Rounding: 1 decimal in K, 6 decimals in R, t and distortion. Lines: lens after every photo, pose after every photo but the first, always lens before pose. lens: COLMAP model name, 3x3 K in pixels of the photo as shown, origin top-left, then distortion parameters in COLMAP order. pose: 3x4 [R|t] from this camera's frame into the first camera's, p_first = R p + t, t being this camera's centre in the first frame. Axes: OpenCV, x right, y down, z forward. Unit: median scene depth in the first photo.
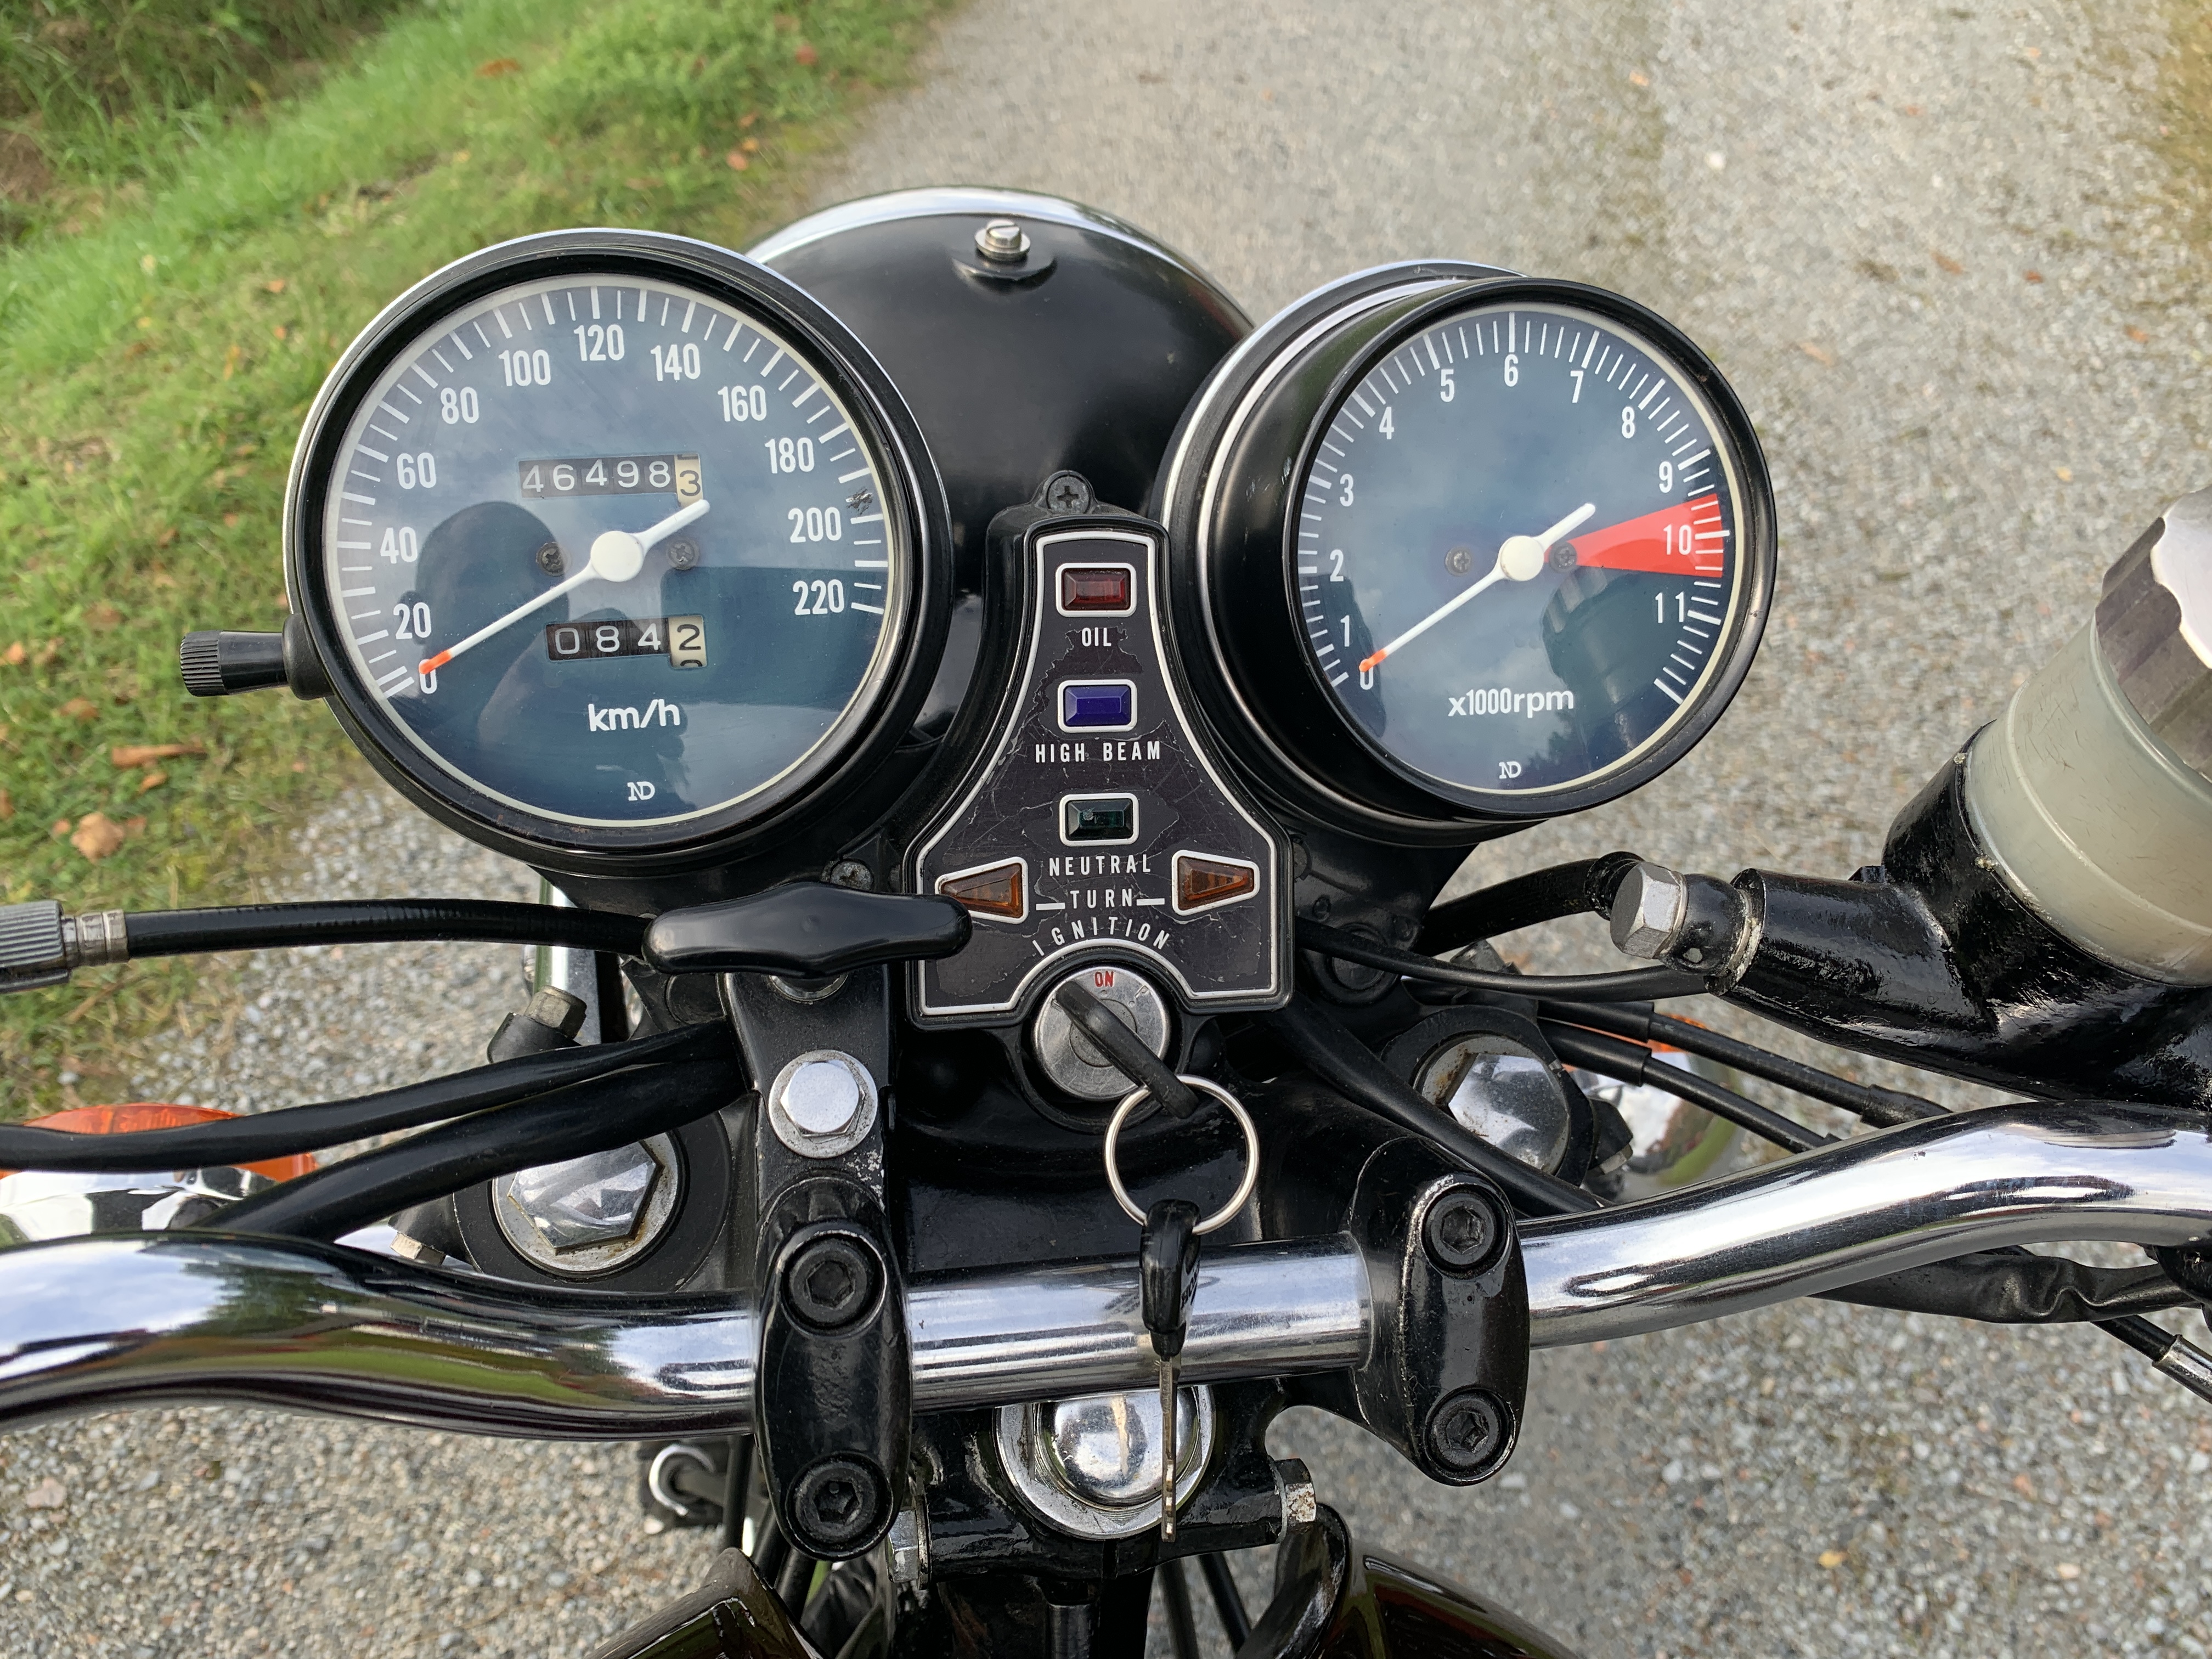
lens RADIAL K [[1710.1, 0, 1077.5], [0, 1710.1, 798.4], [0, 0, 1]] dist [0.006502, 0.009971]
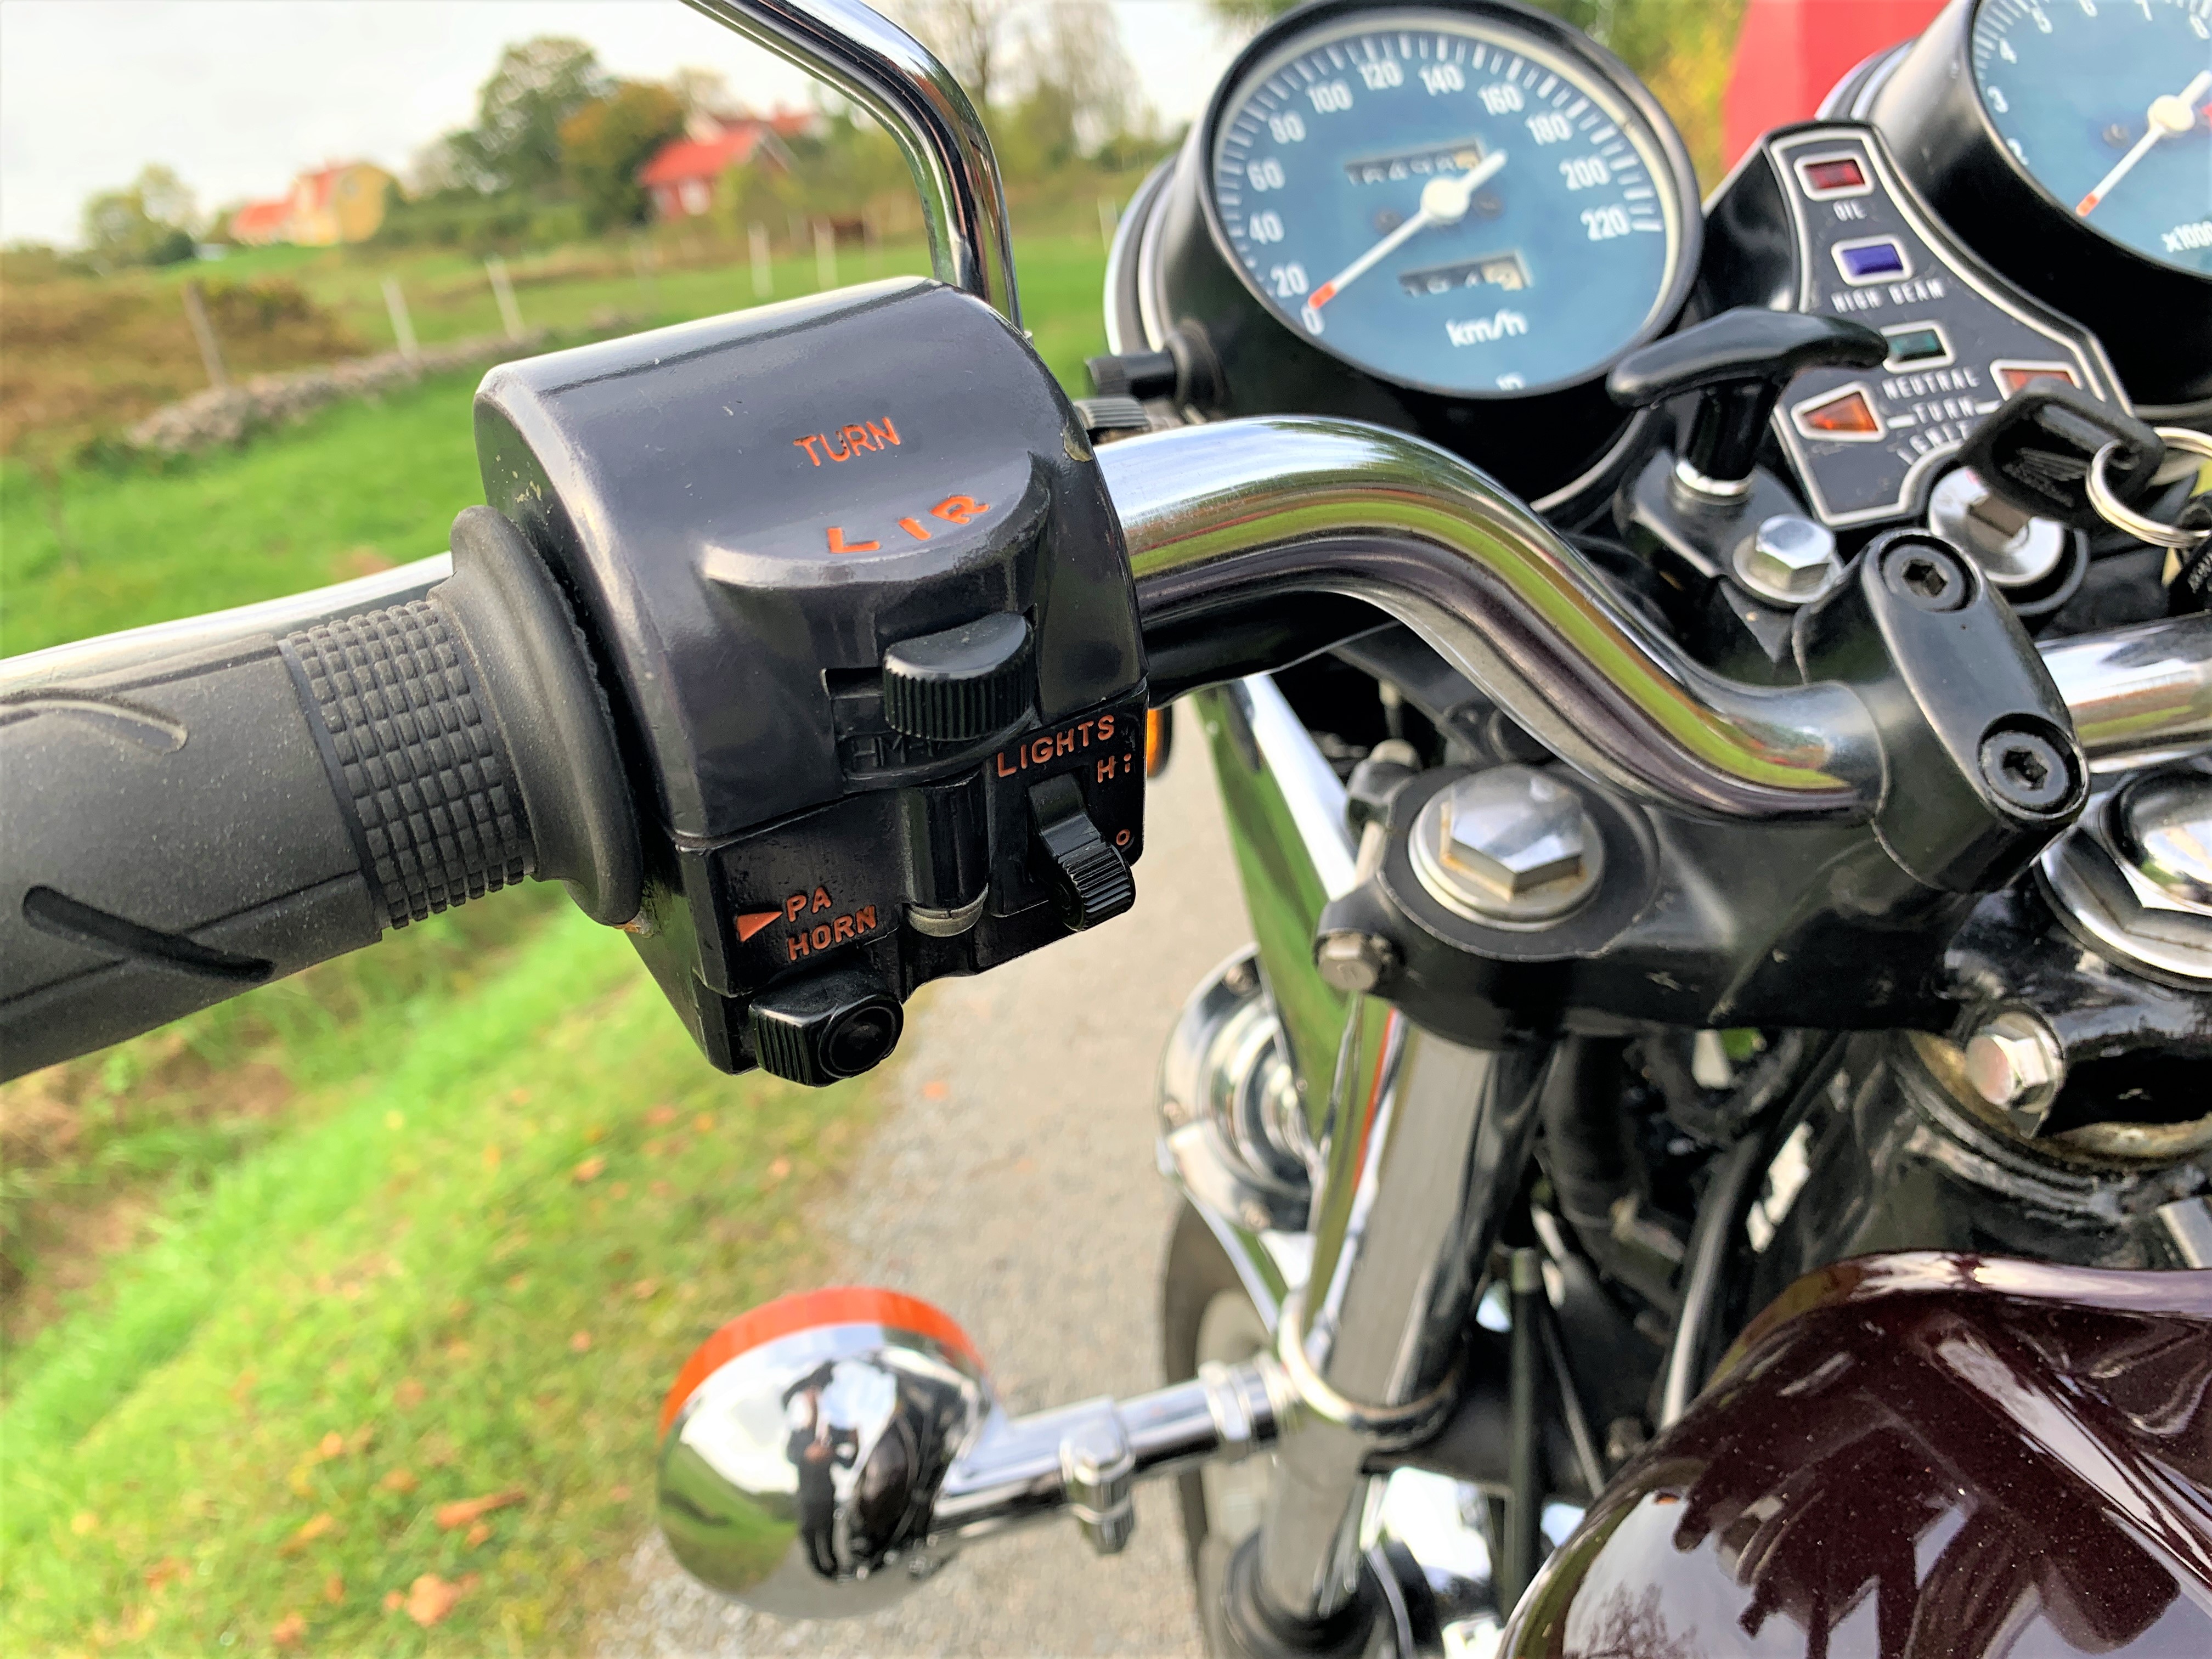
lens RADIAL K [[1710.1, 0, 1077.5], [0, 1710.1, 798.4], [0, 0, 1]] dist [0.006502, 0.009971]
pose [[0.970738, -0.238515, -0.027884, -0.536340], [0.203834, 0.879791, -0.429441, 0.619540], [0.126960, 0.411191, 0.902664, 0.079507]]
